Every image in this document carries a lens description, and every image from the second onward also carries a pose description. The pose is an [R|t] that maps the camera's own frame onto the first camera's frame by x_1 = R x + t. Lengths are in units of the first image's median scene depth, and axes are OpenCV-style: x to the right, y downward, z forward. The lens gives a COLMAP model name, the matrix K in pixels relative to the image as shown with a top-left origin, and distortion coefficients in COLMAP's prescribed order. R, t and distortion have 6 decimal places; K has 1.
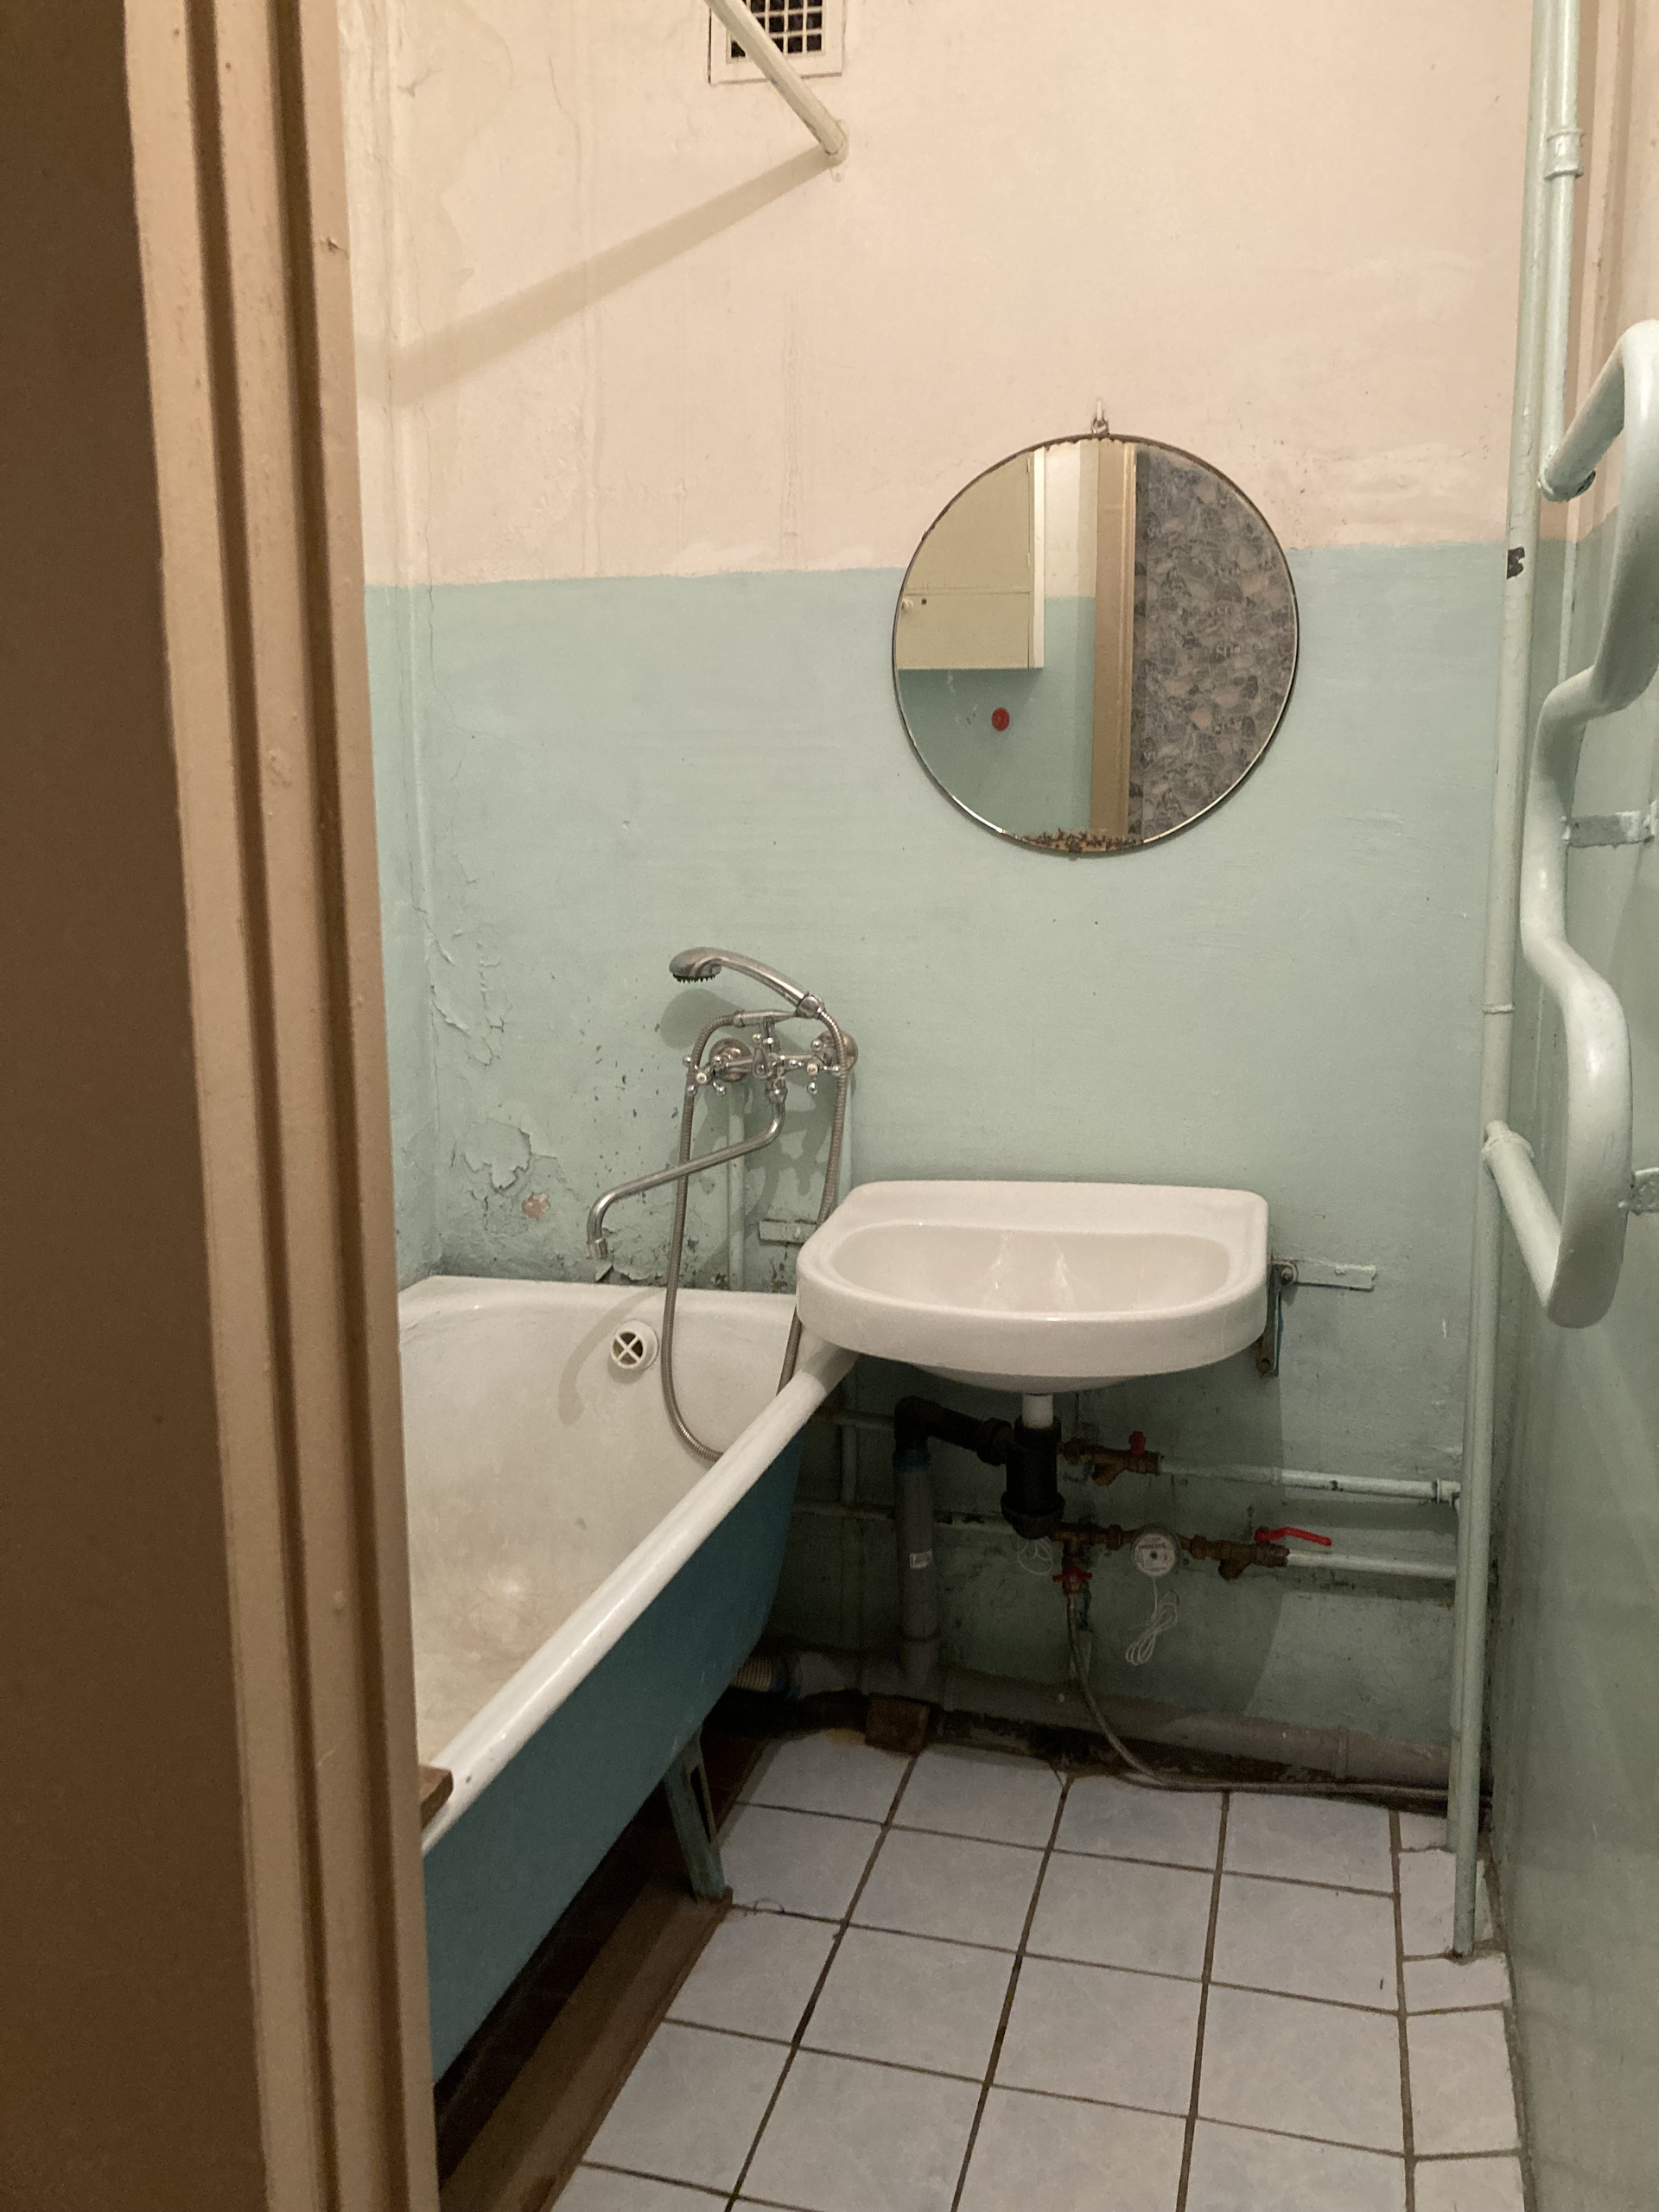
lens RADIAL K [[1824.1, 0, 823.0], [0, 1824.1, 1105.6], [0, 0, 1]] dist [0.017387, -0.005573]
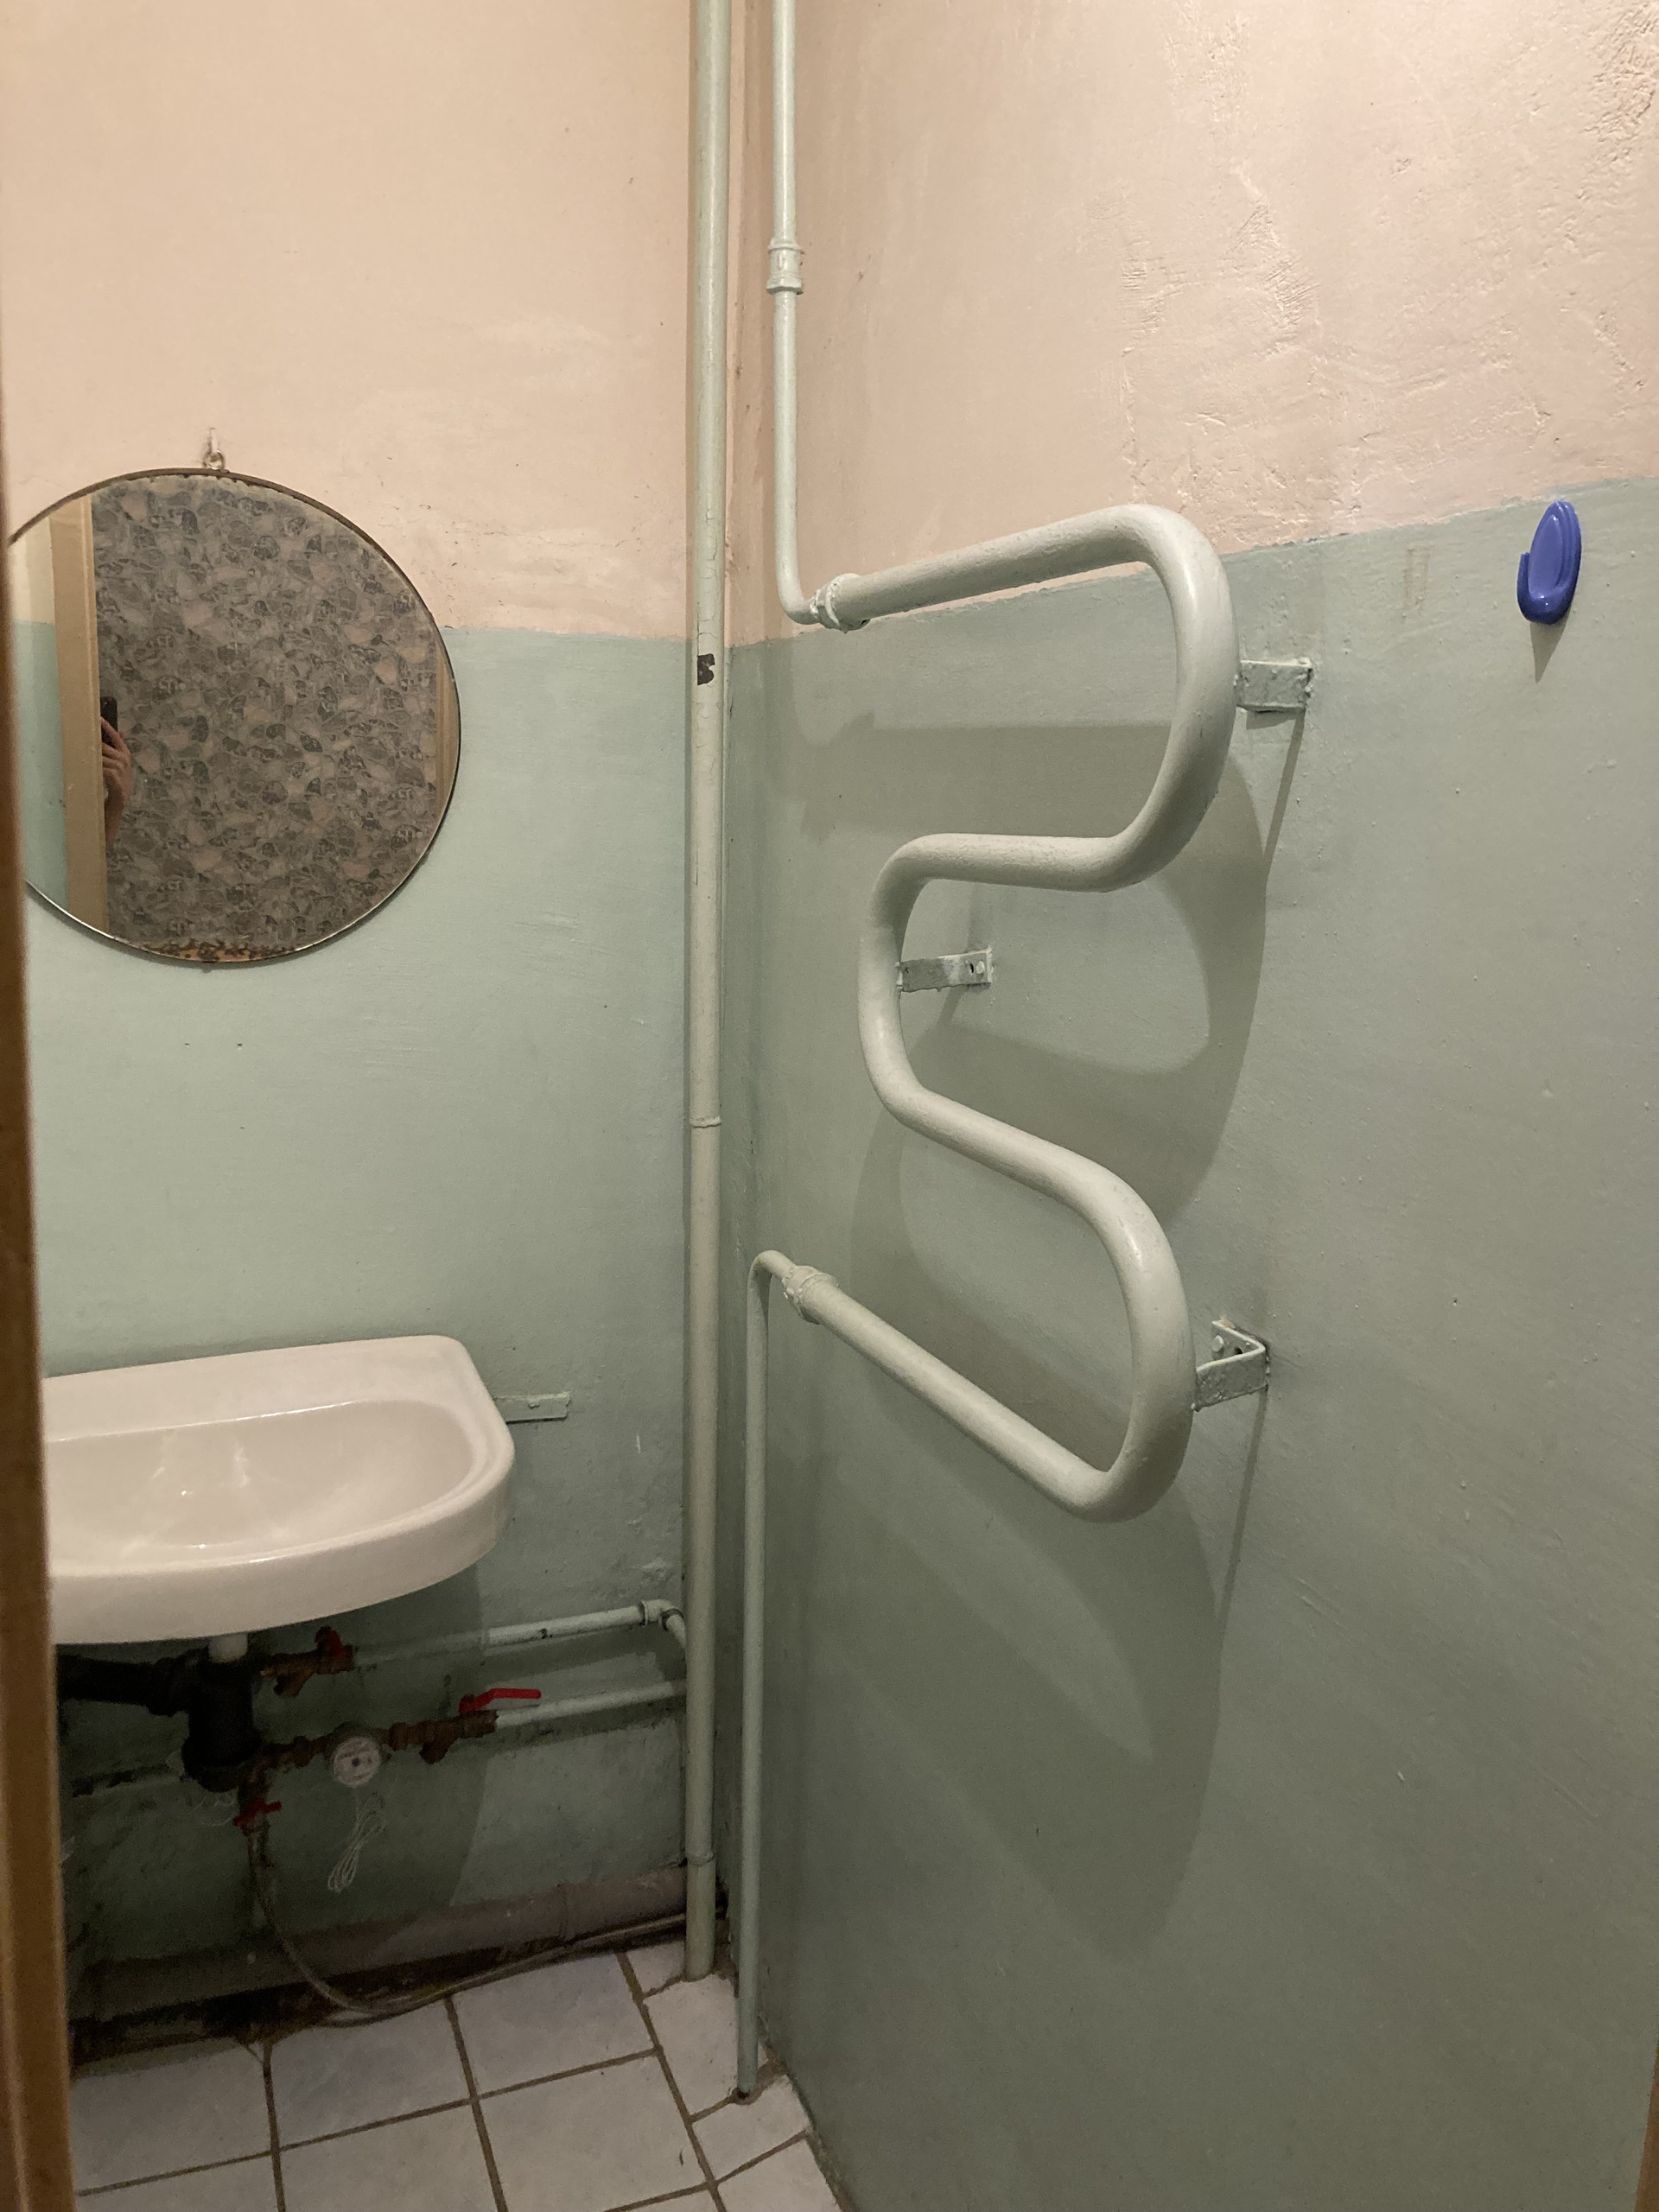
lens RADIAL K [[1824.1, 0, 823.0], [0, 1824.1, 1105.6], [0, 0, 1]] dist [0.017387, -0.005573]
pose [[0.791688, -0.078430, 0.605870, -0.149326], [0.078668, 0.996556, 0.026209, -0.072642], [-0.605839, 0.026913, 0.795132, 0.166026]]
